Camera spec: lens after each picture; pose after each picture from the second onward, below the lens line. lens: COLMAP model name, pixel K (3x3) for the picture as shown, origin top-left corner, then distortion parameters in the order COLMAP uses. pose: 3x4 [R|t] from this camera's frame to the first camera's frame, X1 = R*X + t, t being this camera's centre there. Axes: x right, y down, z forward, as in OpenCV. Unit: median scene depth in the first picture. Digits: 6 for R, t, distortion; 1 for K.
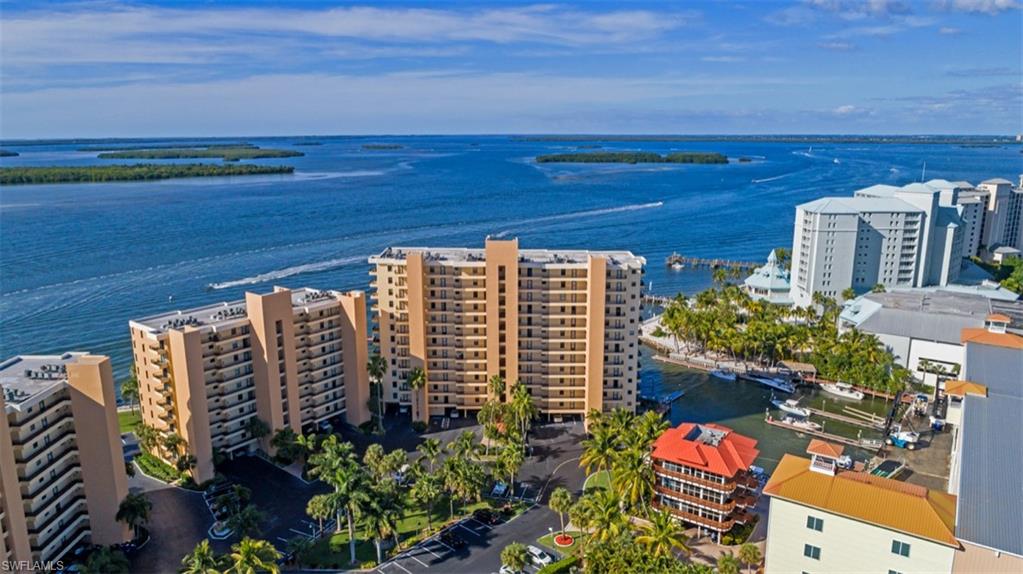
lens RADIAL K [[672.0, 0, 511.5], [0, 672.0, 287.0], [0, 0, 1]] dist [-0.007948, 0.003588]
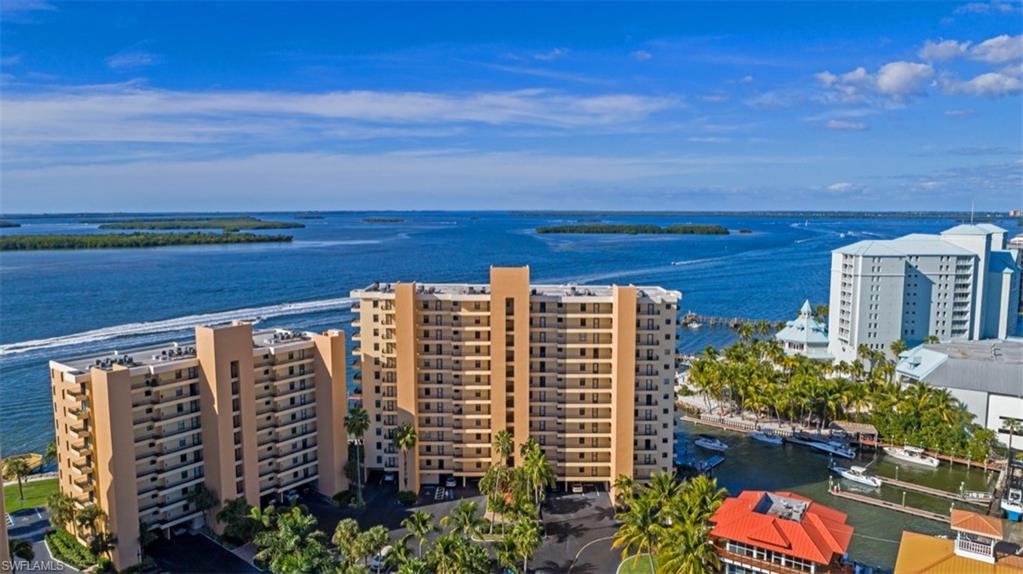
lens RADIAL K [[672.0, 0, 511.5], [0, 672.0, 287.0], [0, 0, 1]] dist [-0.007948, 0.003588]
pose [[0.999997, 0.002185, 0.001066, -0.012516], [-0.002053, 0.993860, -0.110625, 0.043982], [-0.001301, 0.110622, 0.993862, 0.163729]]
